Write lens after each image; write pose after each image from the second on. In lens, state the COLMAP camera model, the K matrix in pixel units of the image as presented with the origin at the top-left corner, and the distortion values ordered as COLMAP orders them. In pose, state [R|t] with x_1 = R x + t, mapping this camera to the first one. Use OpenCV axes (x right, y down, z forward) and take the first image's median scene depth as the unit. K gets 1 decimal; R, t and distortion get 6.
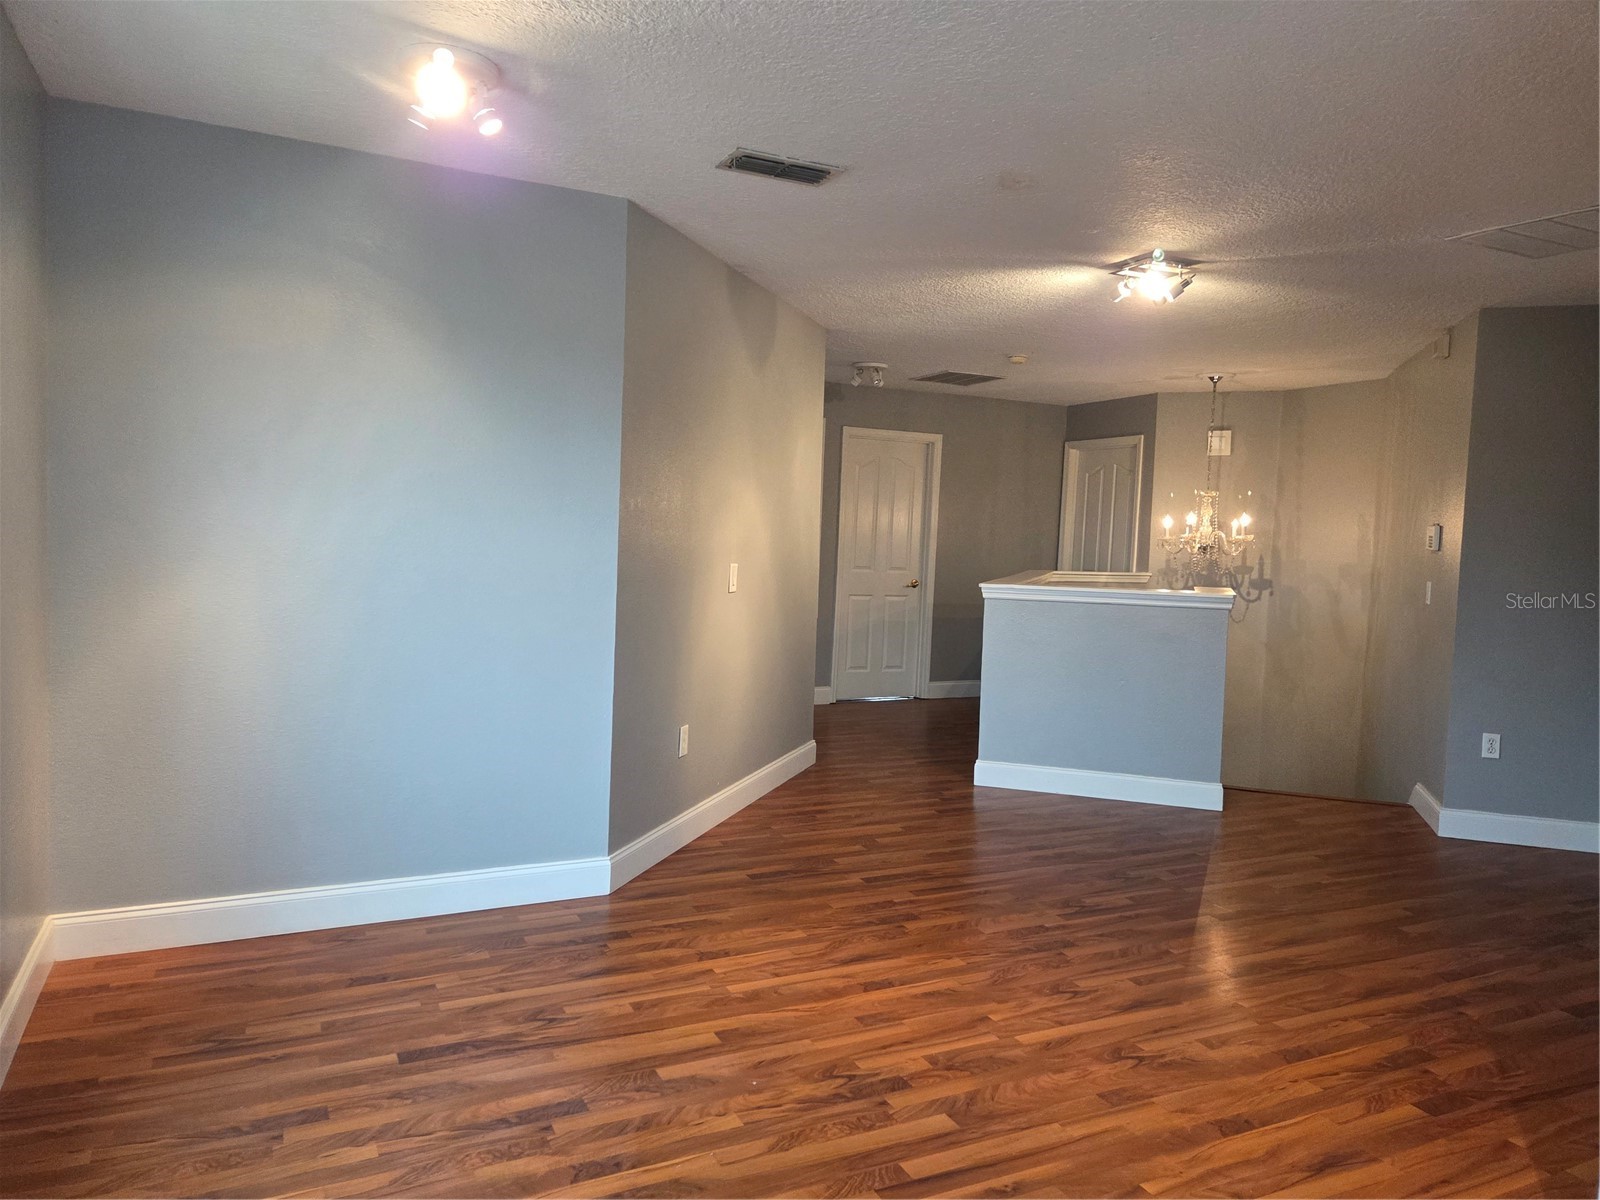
lens RADIAL K [[1085.6, 0, 800.6], [0, 1085.6, 598.1], [0, 0, 1]] dist [-0.006103, -0.003166]
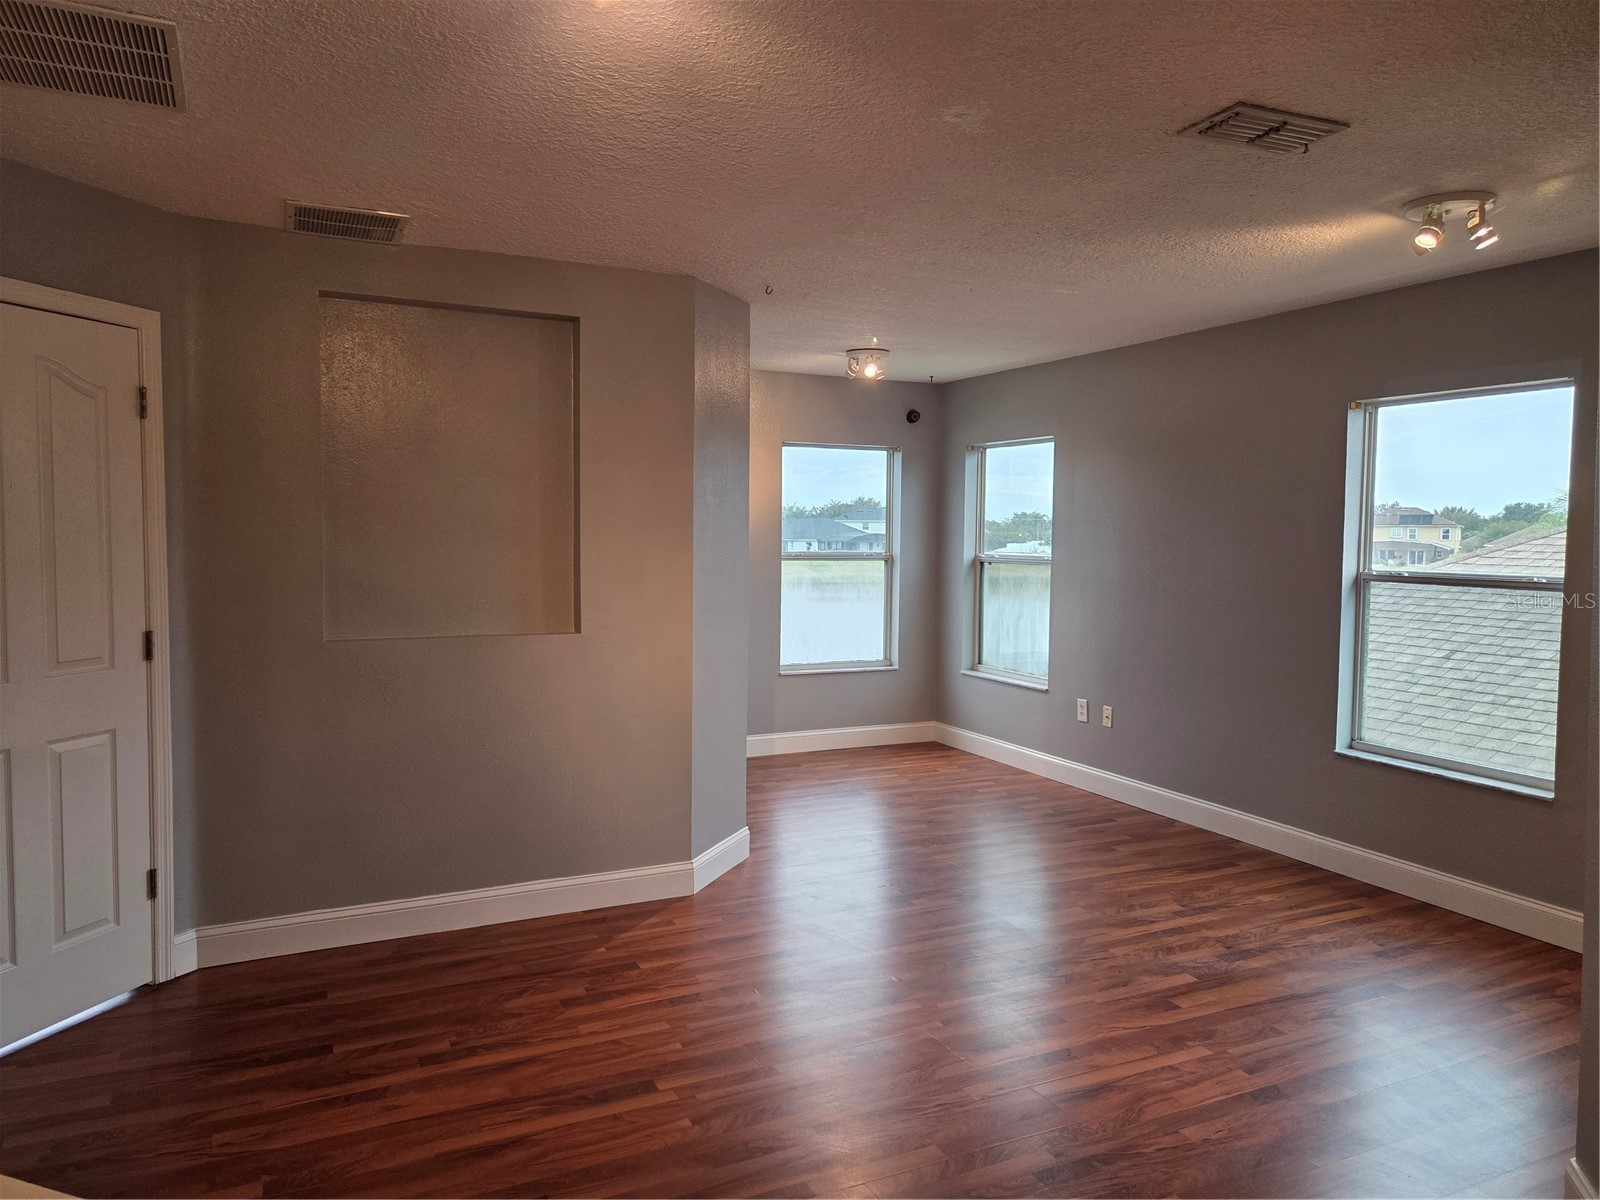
lens RADIAL K [[1085.6, 0, 799.8], [0, 1085.6, 597.7], [0, 0, 1]] dist [-0.006103, -0.003166]
pose [[-0.999165, -0.040819, -0.001594, 0.377257], [-0.040681, 0.990719, 0.129693, -0.181608], [-0.003715, 0.129649, -0.991553, 2.265796]]
